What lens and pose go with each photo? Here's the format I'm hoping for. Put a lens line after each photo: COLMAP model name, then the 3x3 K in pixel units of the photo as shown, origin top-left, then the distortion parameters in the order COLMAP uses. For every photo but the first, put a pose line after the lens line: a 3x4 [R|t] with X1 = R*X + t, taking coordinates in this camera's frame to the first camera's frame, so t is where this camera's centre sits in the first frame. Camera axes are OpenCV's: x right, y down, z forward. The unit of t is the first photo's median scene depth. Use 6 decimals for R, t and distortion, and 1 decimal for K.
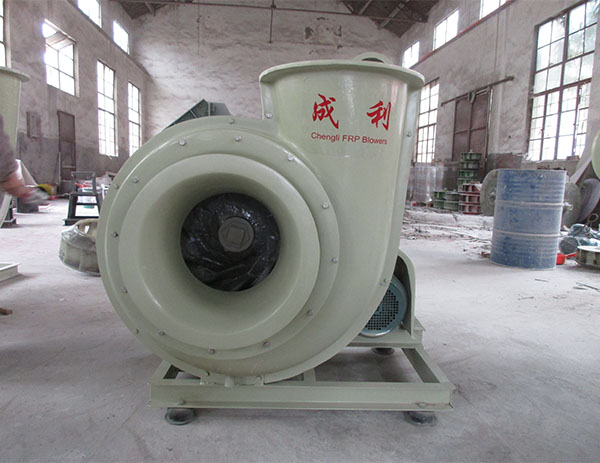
lens RADIAL K [[463.1, 0, 300.8], [0, 463.1, 233.2], [0, 0, 1]] dist [0.004468, -0.004366]
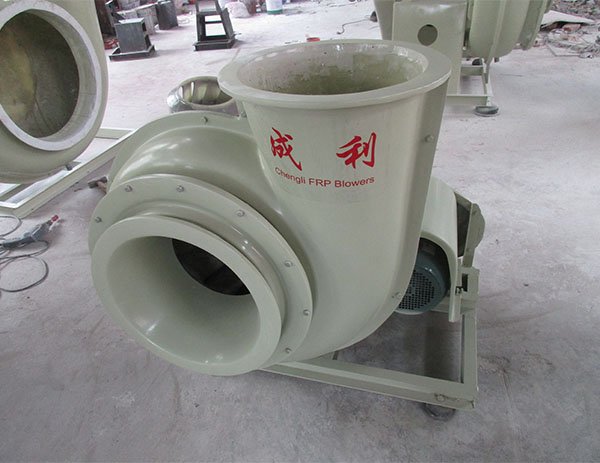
lens RADIAL K [[463.1, 0, 300.8], [0, 463.1, 233.2], [0, 0, 1]] dist [0.004468, -0.004366]
pose [[0.941269, 0.095724, -0.323806, 0.280413], [0.061974, 0.893707, 0.444350, -0.395185], [0.331922, -0.438321, 0.835286, 0.266750]]
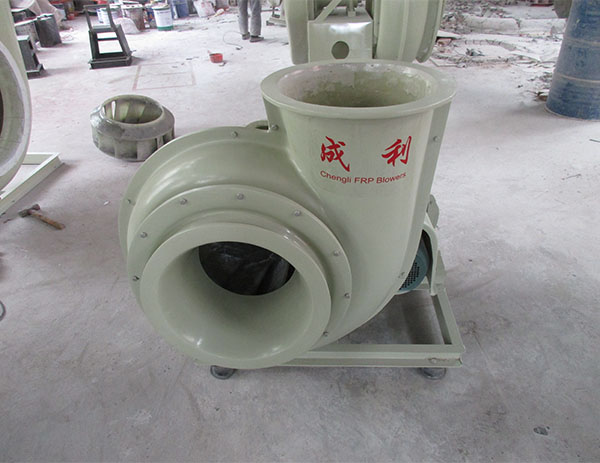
lens RADIAL K [[463.1, 0, 300.8], [0, 463.1, 233.2], [0, 0, 1]] dist [0.004468, -0.004366]
pose [[0.994659, -0.014395, -0.102210, 0.064426], [0.057745, 0.898372, 0.435423, -0.430851], [0.085555, -0.438999, 0.894405, 0.114088]]
